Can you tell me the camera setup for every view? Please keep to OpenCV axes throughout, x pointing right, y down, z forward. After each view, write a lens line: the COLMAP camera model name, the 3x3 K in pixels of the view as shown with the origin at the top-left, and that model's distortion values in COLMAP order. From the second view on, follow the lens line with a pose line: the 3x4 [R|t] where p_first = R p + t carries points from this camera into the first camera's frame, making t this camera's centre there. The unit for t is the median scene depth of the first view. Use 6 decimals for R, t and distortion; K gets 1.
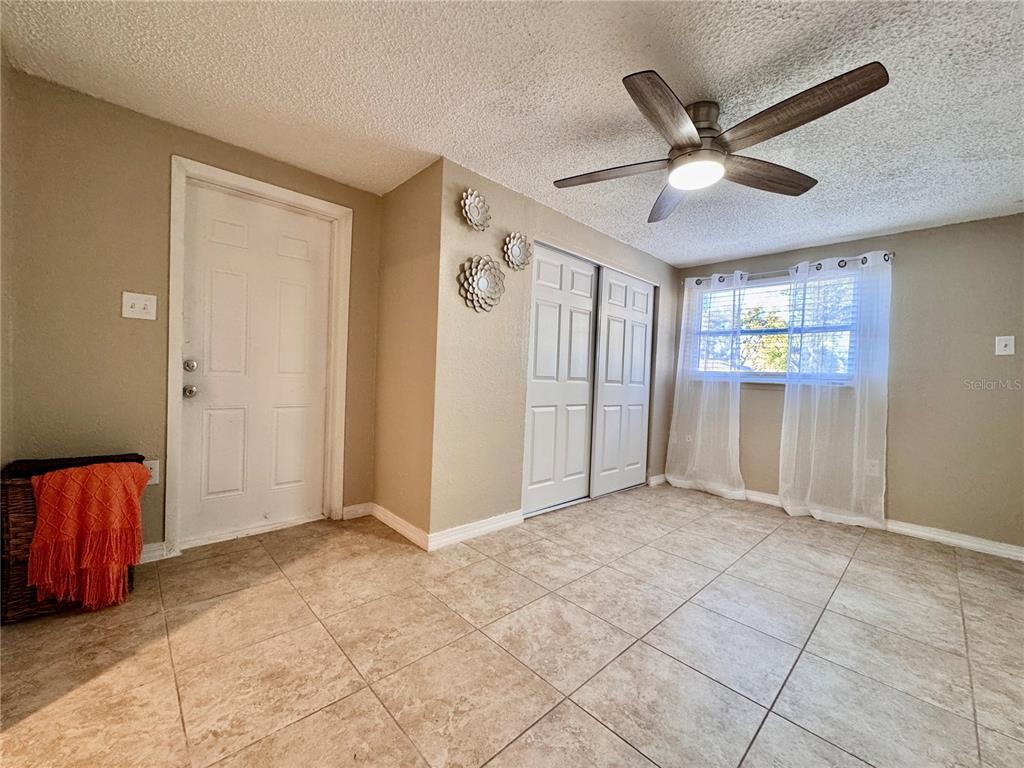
lens RADIAL K [[408.6, 0, 511.4], [0, 408.6, 385.4], [0, 0, 1]] dist [-0.000446, -0.000638]
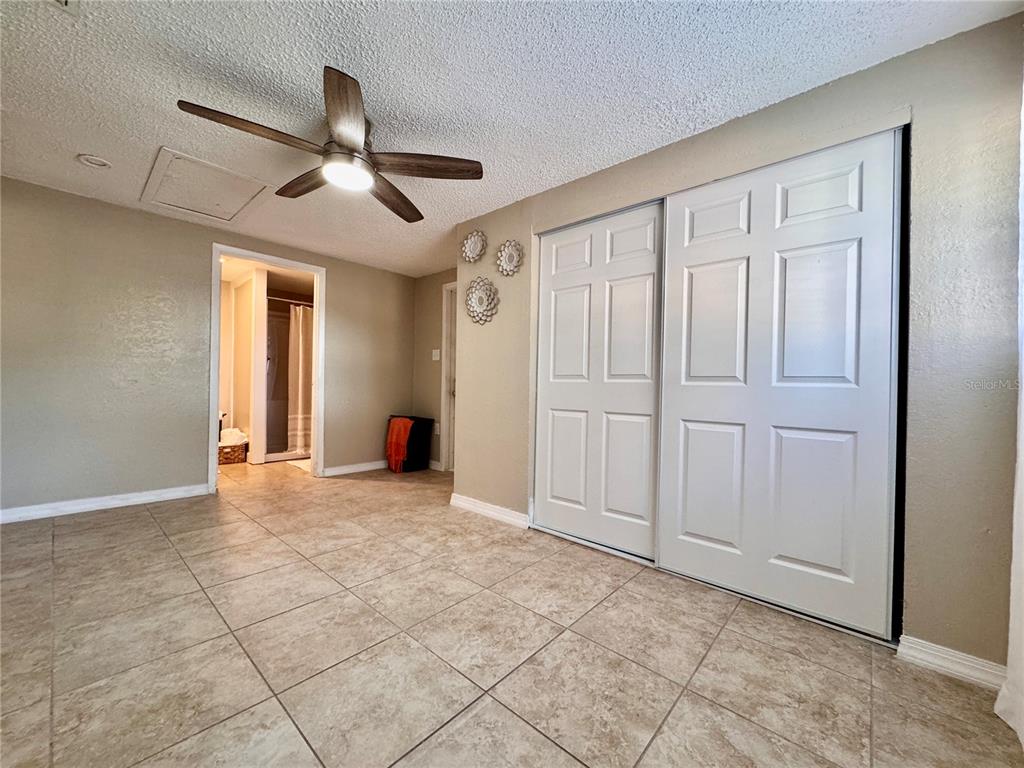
lens RADIAL K [[408.6, 0, 510.9], [0, 408.6, 384.8], [0, 0, 1]] dist [-0.000446, -0.000638]
pose [[0.078496, -0.046683, -0.995821, 1.081643], [-0.041744, 0.997873, -0.050070, 0.054422], [0.996040, 0.045500, 0.076380, 0.961374]]
